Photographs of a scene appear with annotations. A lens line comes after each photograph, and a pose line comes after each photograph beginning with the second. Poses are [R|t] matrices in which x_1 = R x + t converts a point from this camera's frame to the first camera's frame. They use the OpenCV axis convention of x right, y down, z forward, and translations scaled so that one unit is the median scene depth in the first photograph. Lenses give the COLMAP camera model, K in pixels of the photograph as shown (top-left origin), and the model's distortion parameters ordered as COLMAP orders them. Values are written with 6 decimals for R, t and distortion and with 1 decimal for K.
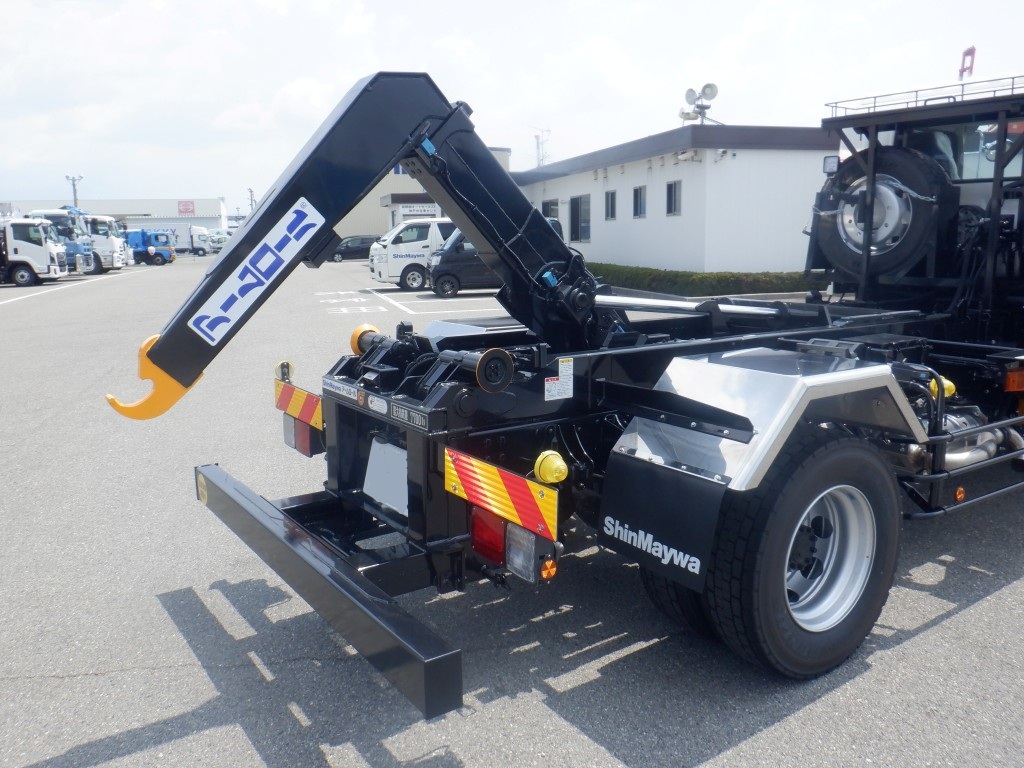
lens RADIAL K [[822.6, 0, 493.2], [0, 822.6, 376.1], [0, 0, 1]] dist [-0.027264, -0.006431]
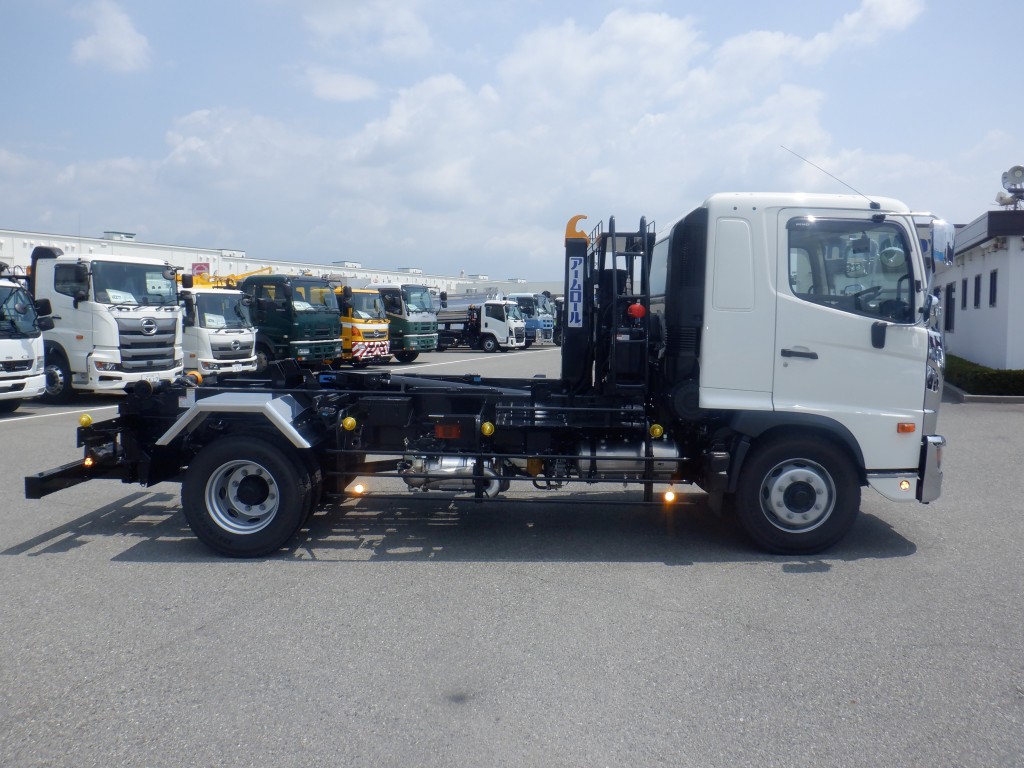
lens RADIAL K [[822.6, 0, 499.8], [0, 822.6, 360.3], [0, 0, 1]] dist [-0.027264, -0.006431]
pose [[0.809251, 0.049541, -0.585371, 0.189648], [-0.115461, 0.990416, -0.075800, -0.002541], [0.576005, 0.128929, 0.807215, -0.026841]]
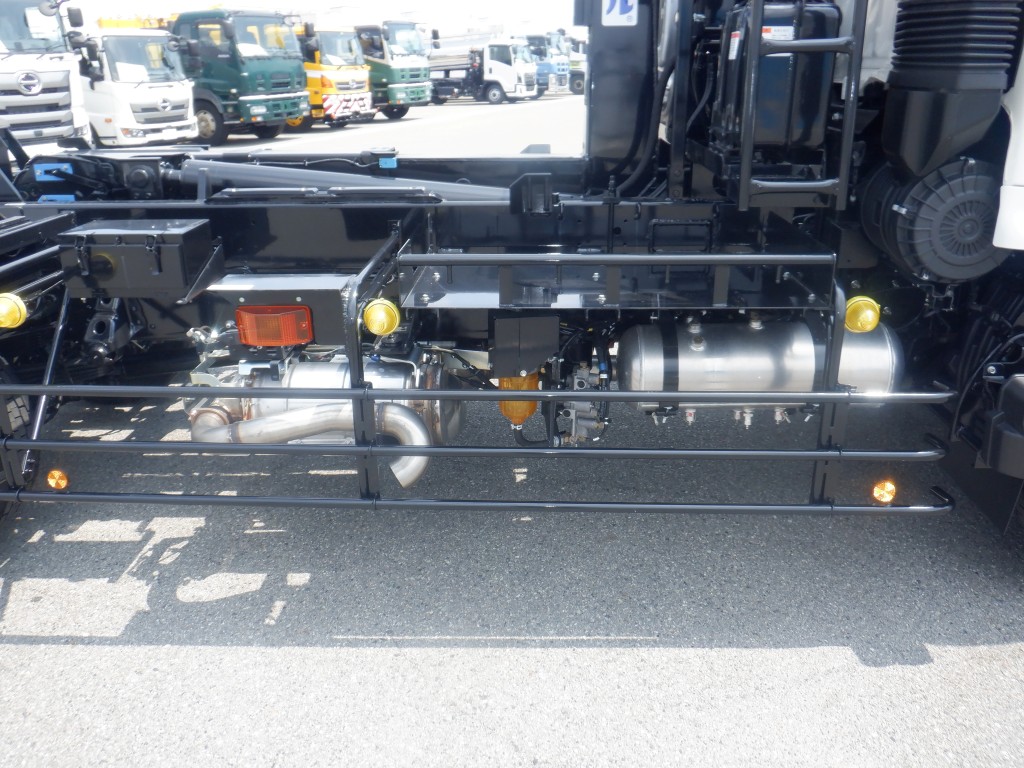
lens RADIAL K [[822.6, 0, 504.0], [0, 822.6, 373.0], [0, 0, 1]] dist [-0.027264, -0.006431]
pose [[0.803752, 0.205621, -0.558303, 0.126633], [-0.089291, 0.969442, 0.228495, -0.012435], [0.588226, -0.133802, 0.797551, 0.073820]]
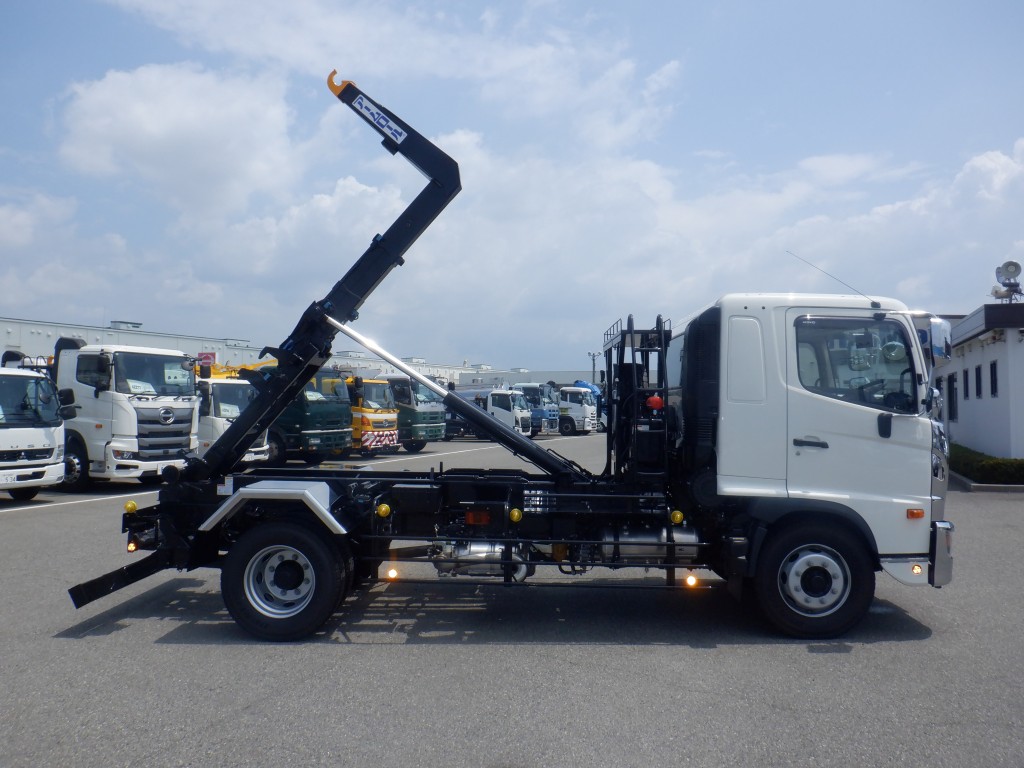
lens RADIAL K [[822.6, 0, 499.1], [0, 822.6, 358.0], [0, 0, 1]] dist [-0.027264, -0.006431]
pose [[0.806945, -0.015730, -0.590417, 0.191662], [-0.116422, 0.975796, -0.185116, -0.000893], [0.579038, 0.218116, 0.785583, -0.039382]]
